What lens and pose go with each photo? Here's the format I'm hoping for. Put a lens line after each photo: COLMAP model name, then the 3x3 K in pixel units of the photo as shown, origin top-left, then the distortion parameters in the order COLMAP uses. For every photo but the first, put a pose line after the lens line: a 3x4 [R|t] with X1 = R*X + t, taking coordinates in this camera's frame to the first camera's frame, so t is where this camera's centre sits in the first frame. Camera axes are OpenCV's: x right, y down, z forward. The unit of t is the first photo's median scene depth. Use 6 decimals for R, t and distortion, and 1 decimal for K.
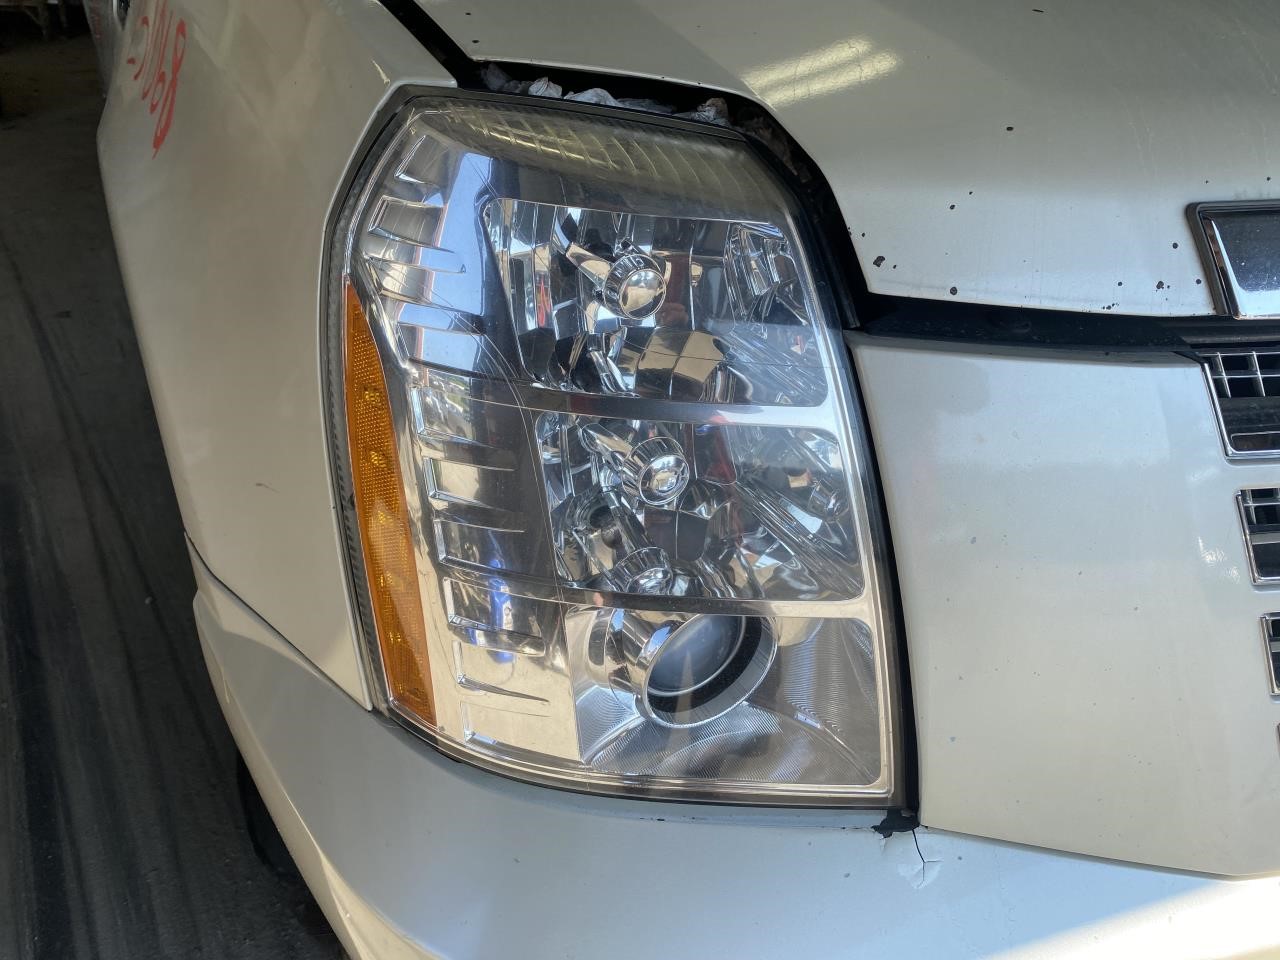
lens RADIAL K [[979.4, 0, 635.5], [0, 979.4, 485.3], [0, 0, 1]] dist [0.002242, 0.000934]
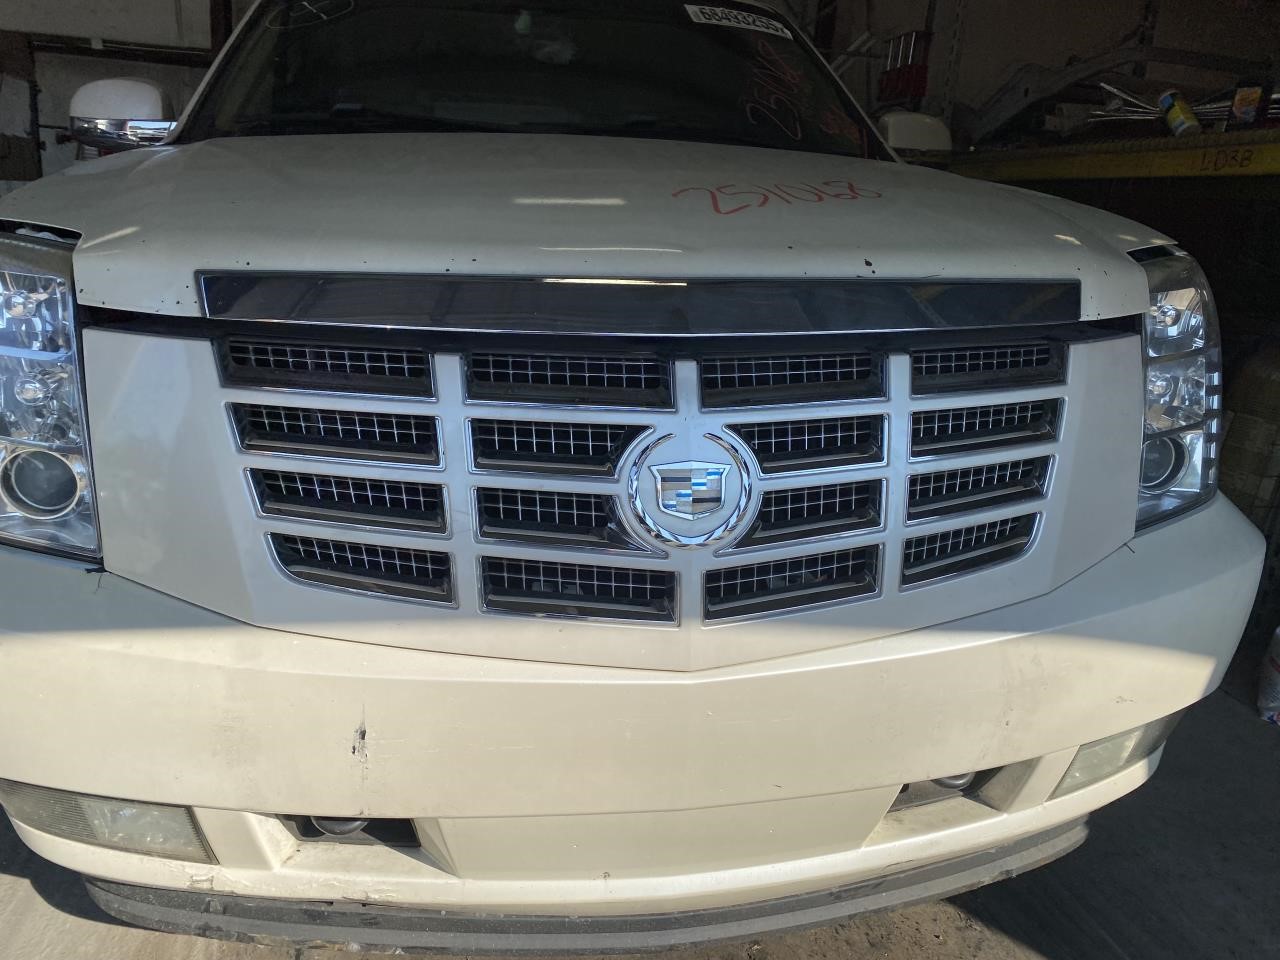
lens RADIAL K [[979.4, 0, 627.6], [0, 979.4, 490.8], [0, 0, 1]] dist [0.002242, 0.000934]
pose [[0.957587, 0.071209, -0.279207, 2.032719], [-0.140051, 0.961848, -0.235021, 0.561769], [0.251819, 0.264156, 0.931026, -0.695855]]
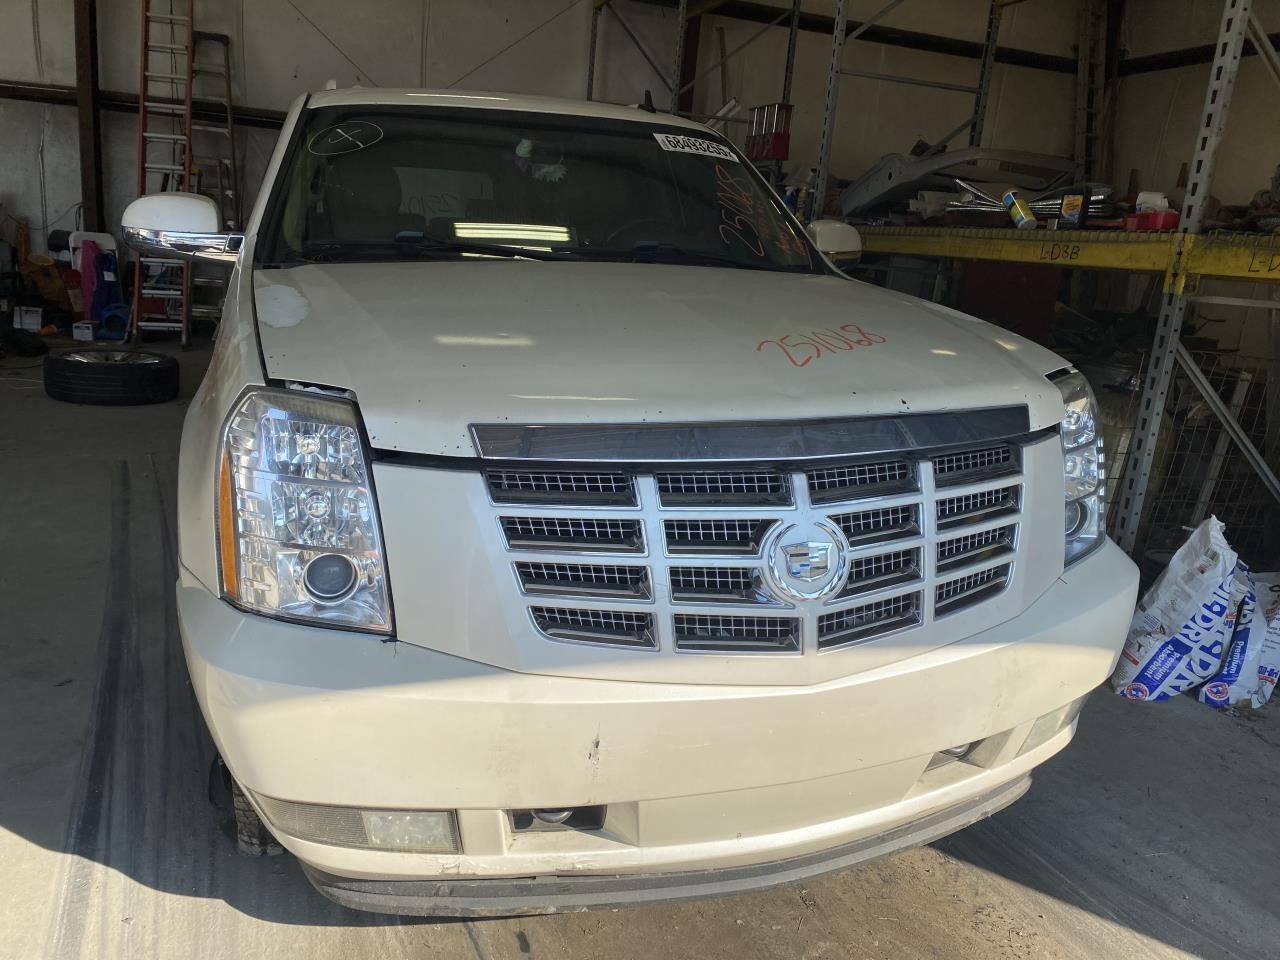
lens RADIAL K [[979.4, 0, 644.6], [0, 979.4, 482.6], [0, 0, 1]] dist [0.002242, 0.000934]
pose [[0.993341, 0.029444, -0.111386, 1.387124], [-0.059697, 0.958427, -0.279022, 0.710635], [0.098540, 0.283814, 0.953803, -1.827474]]
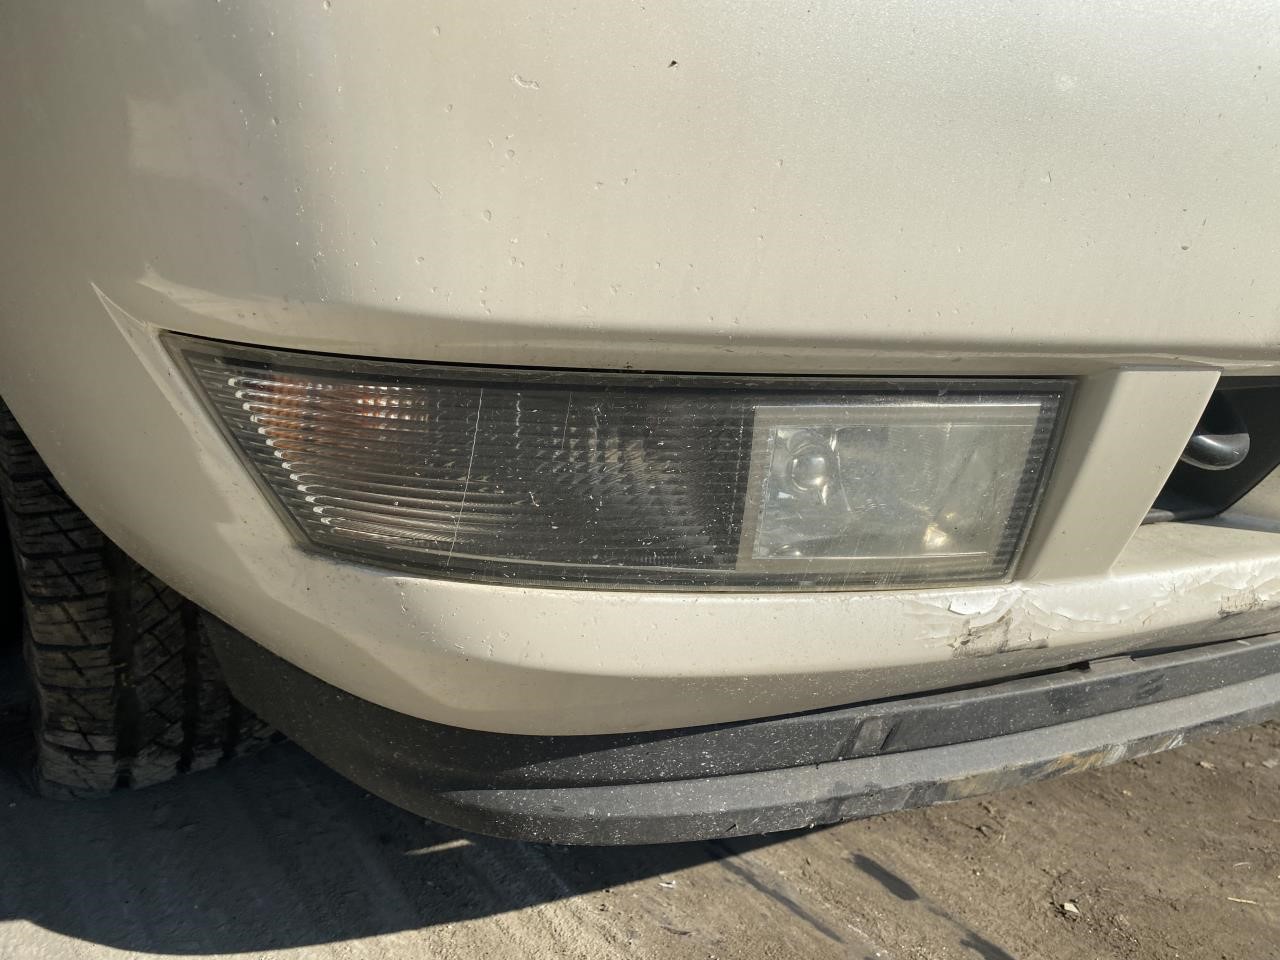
lens RADIAL K [[979.4, 0, 643.0], [0, 979.4, 480.7], [0, 0, 1]] dist [0.002242, 0.000934]
pose [[0.984472, -0.037284, 0.171539, -0.035041], [0.079681, 0.965628, -0.247414, 1.128747], [-0.156418, 0.257240, 0.953604, 0.651794]]
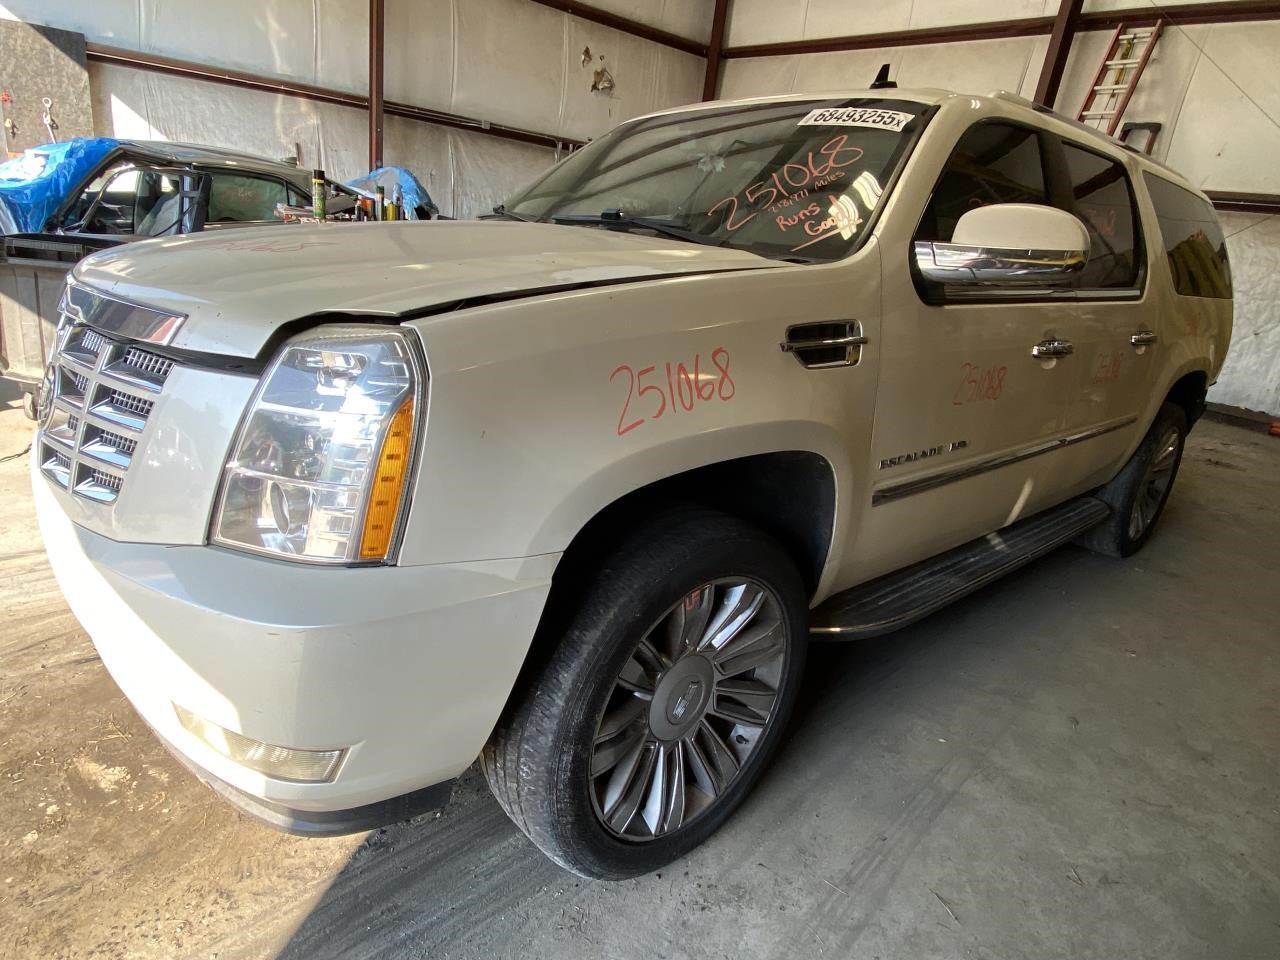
lens RADIAL K [[749.9, 0, 631.6], [0, 749.9, 490.9], [0, 0, 1]] dist [0.028822, -0.028410]
pose [[0.272050, 0.280635, -0.920452, 5.047570], [-0.558153, 0.825204, 0.086627, -1.190470], [0.783871, 0.490186, 0.381134, 2.175337]]
